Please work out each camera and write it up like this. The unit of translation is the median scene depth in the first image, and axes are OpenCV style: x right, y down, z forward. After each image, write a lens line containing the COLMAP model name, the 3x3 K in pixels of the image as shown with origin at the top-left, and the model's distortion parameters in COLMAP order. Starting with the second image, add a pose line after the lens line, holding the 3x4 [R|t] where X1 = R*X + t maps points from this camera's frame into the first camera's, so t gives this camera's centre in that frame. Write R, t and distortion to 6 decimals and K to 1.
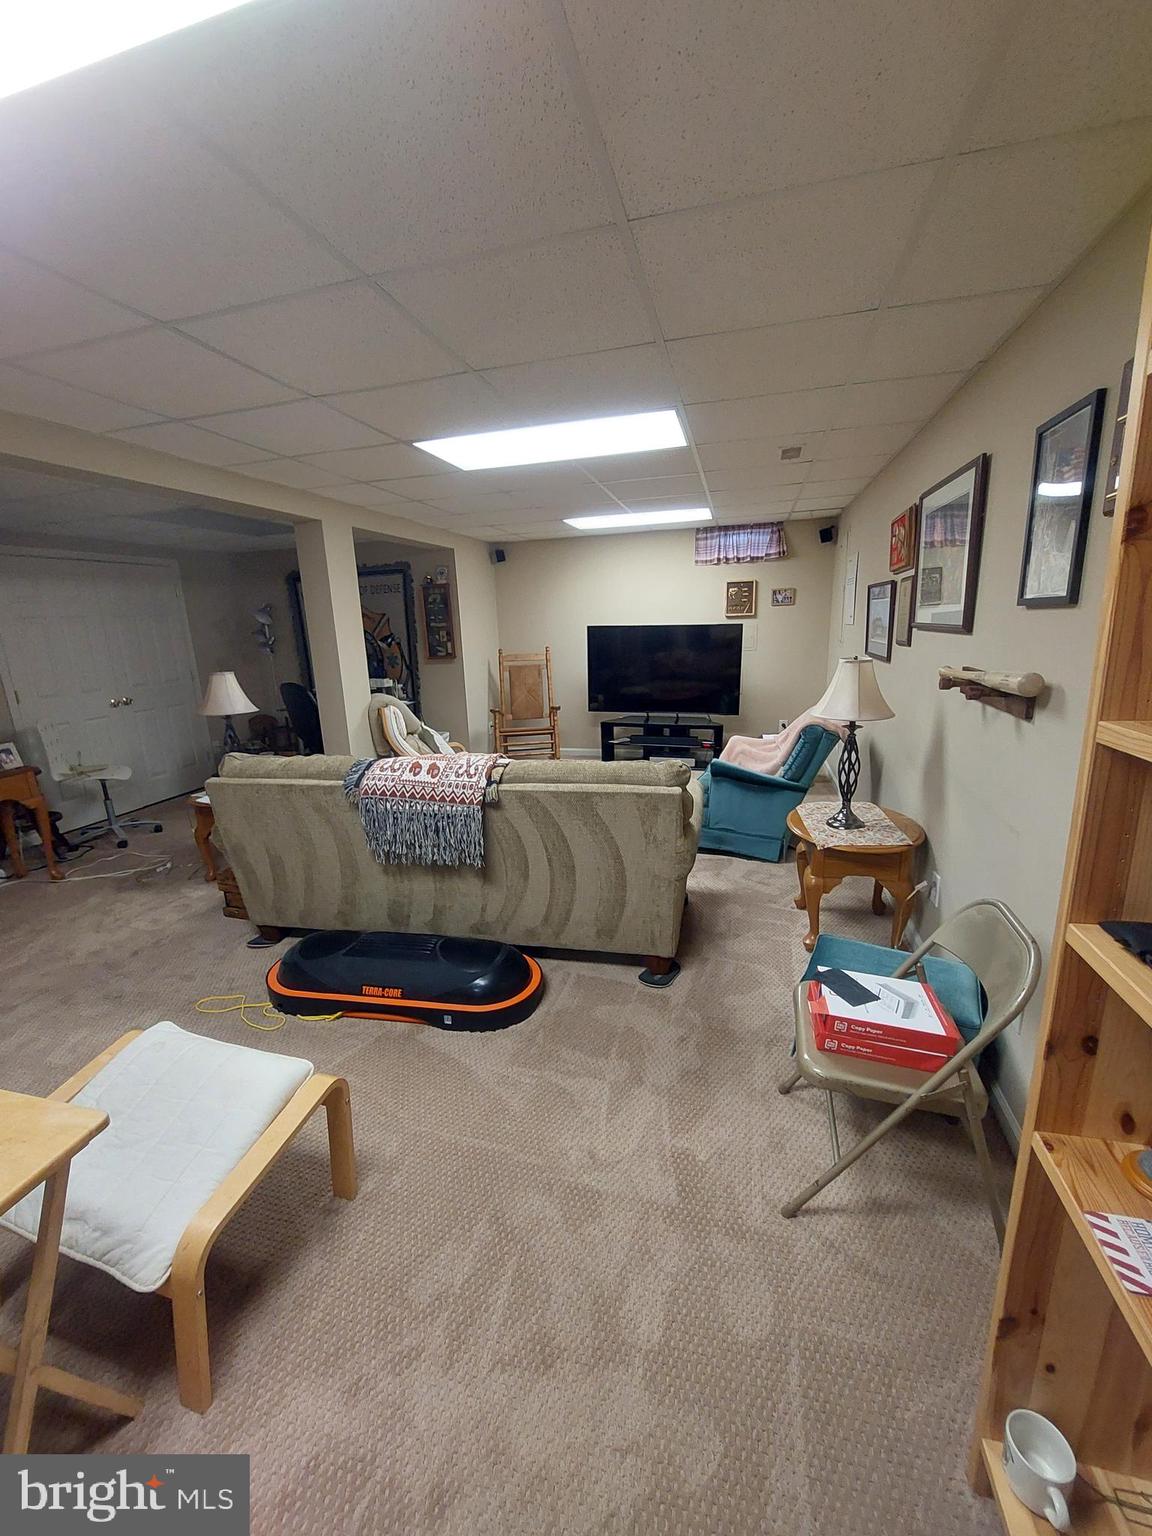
lens RADIAL K [[620.2, 0, 571.6], [0, 620.2, 770.8], [0, 0, 1]] dist [-0.003574, -0.000420]
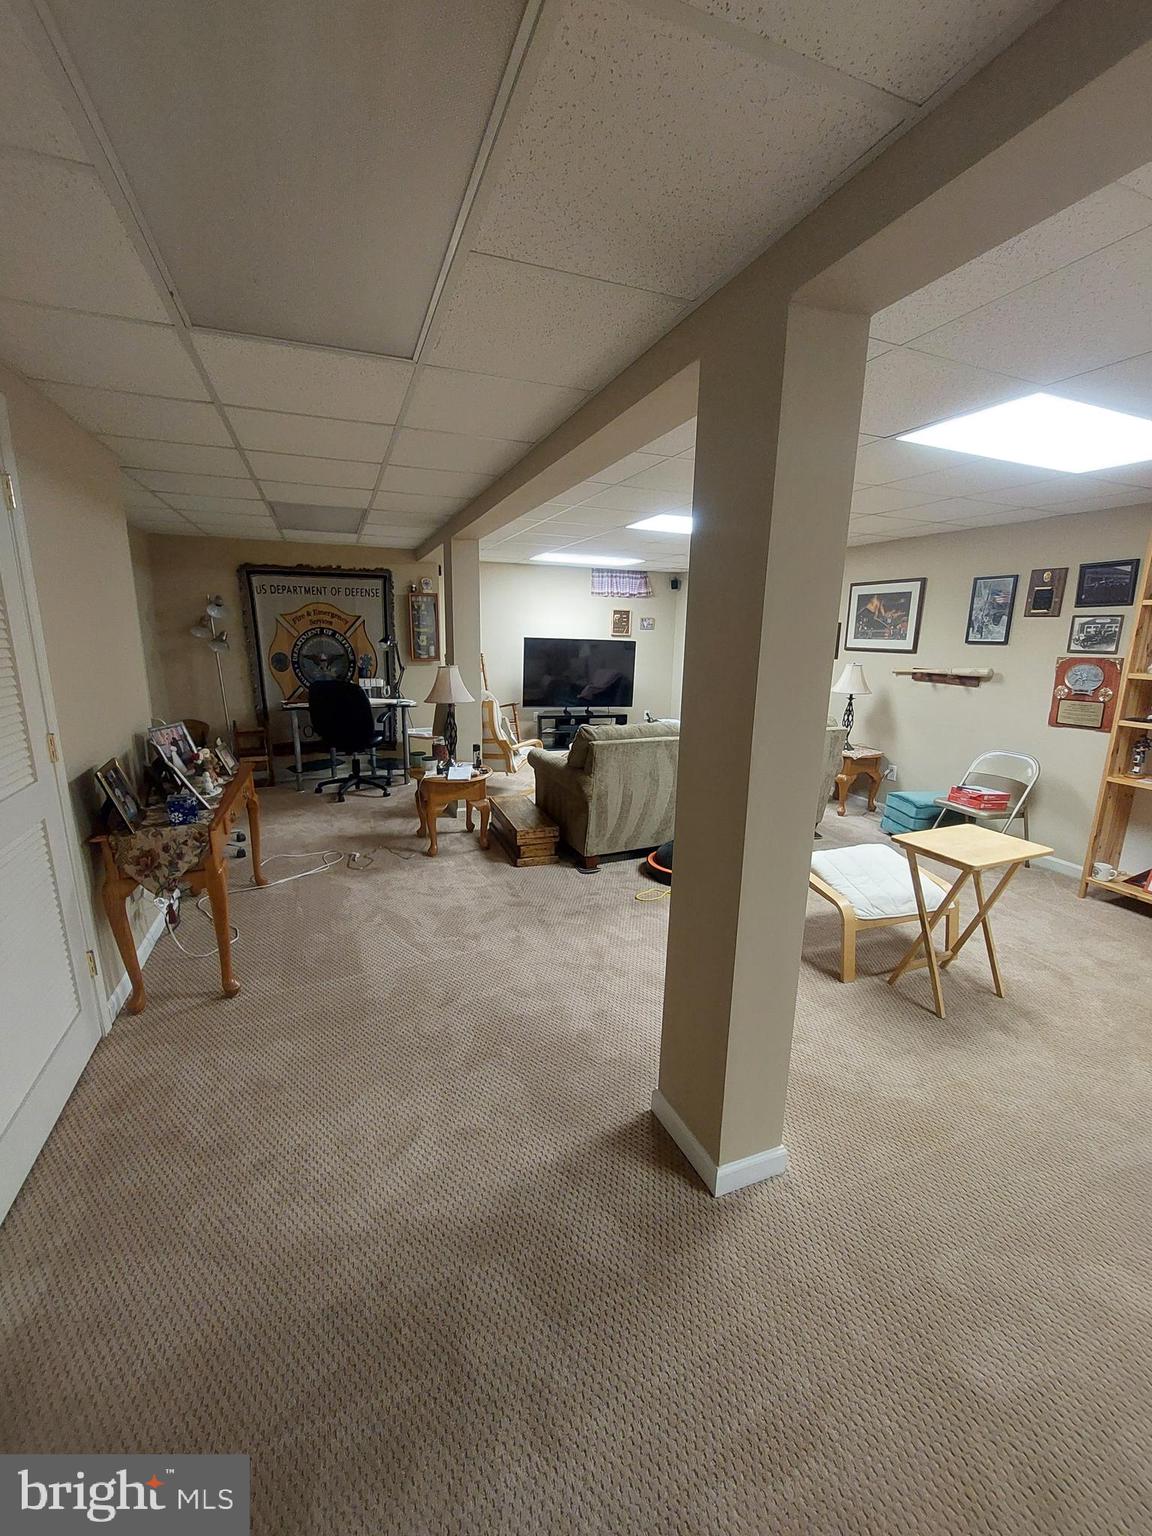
lens RADIAL K [[620.2, 0, 568.2], [0, 620.2, 765.9], [0, 0, 1]] dist [-0.003574, -0.000420]
pose [[0.802040, -0.075566, 0.592470, -0.671947], [0.092880, 0.995677, 0.001258, 0.026512], [-0.590004, 0.054019, 0.805591, -0.022603]]
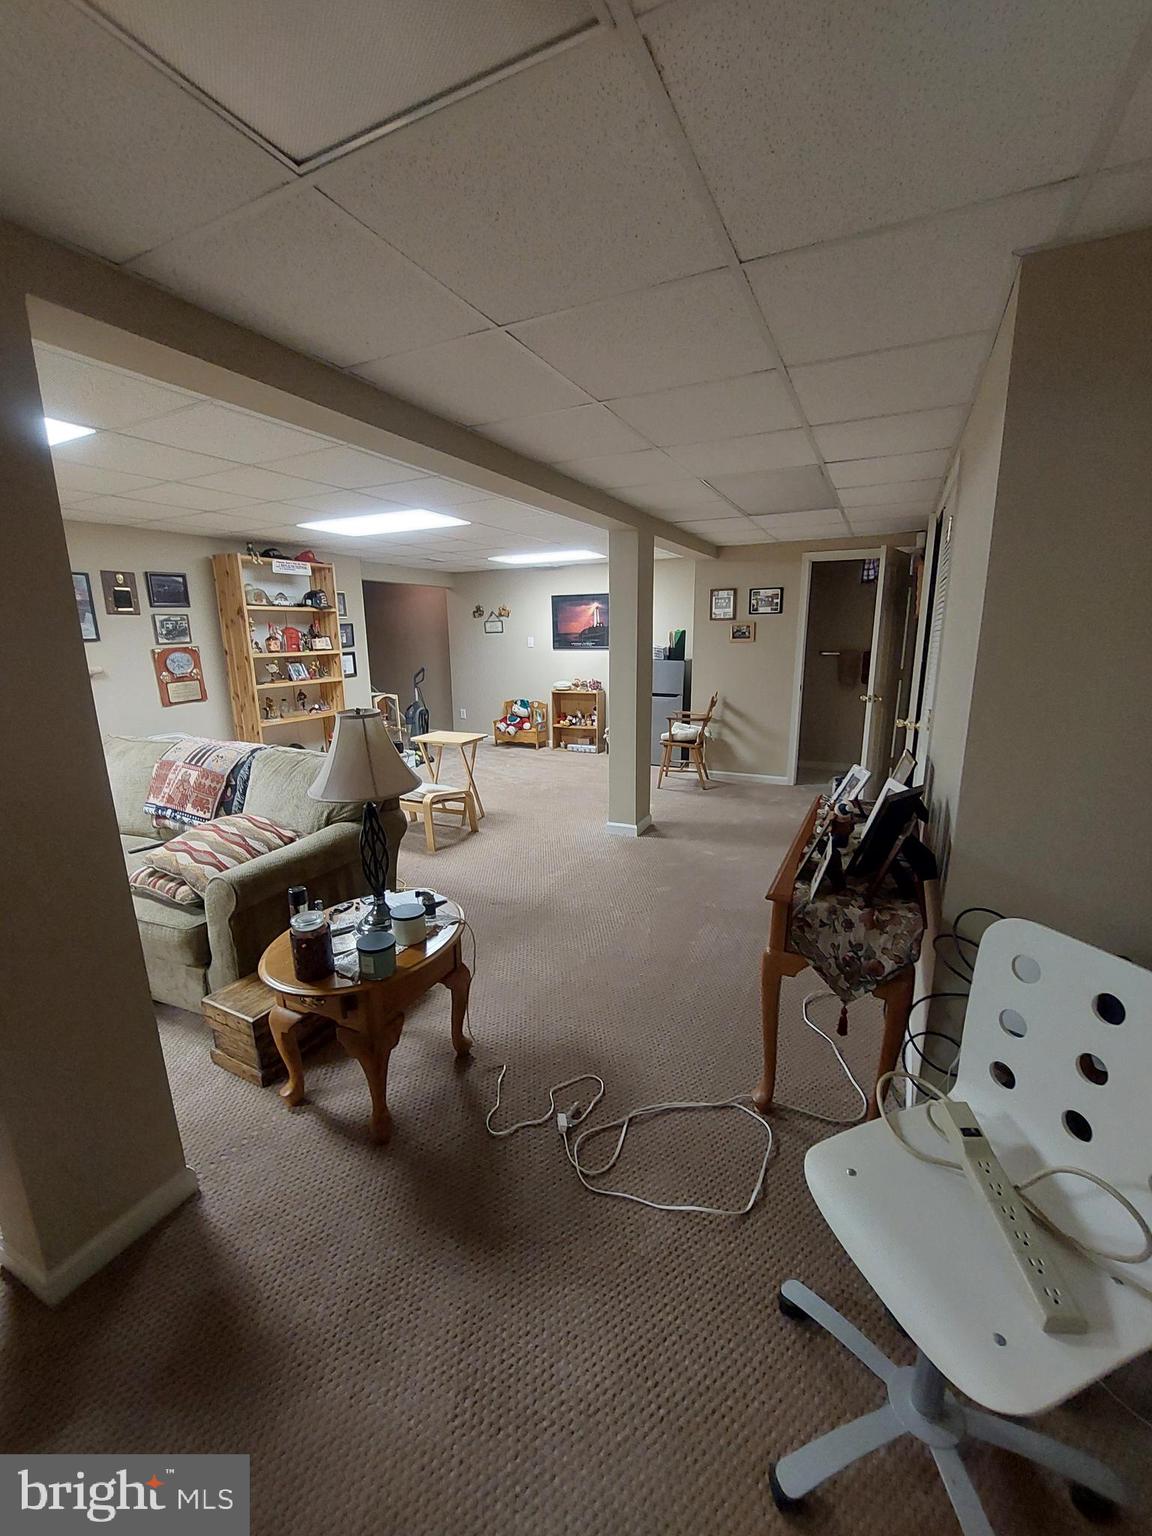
lens RADIAL K [[620.2, 0, 573.1], [0, 620.2, 771.5], [0, 0, 1]] dist [-0.003574, -0.000420]
pose [[-0.977724, 0.019601, 0.208978, -0.525685], [0.109937, 0.895959, 0.430315, -0.190436], [-0.178801, 0.443704, -0.878156, 0.902944]]
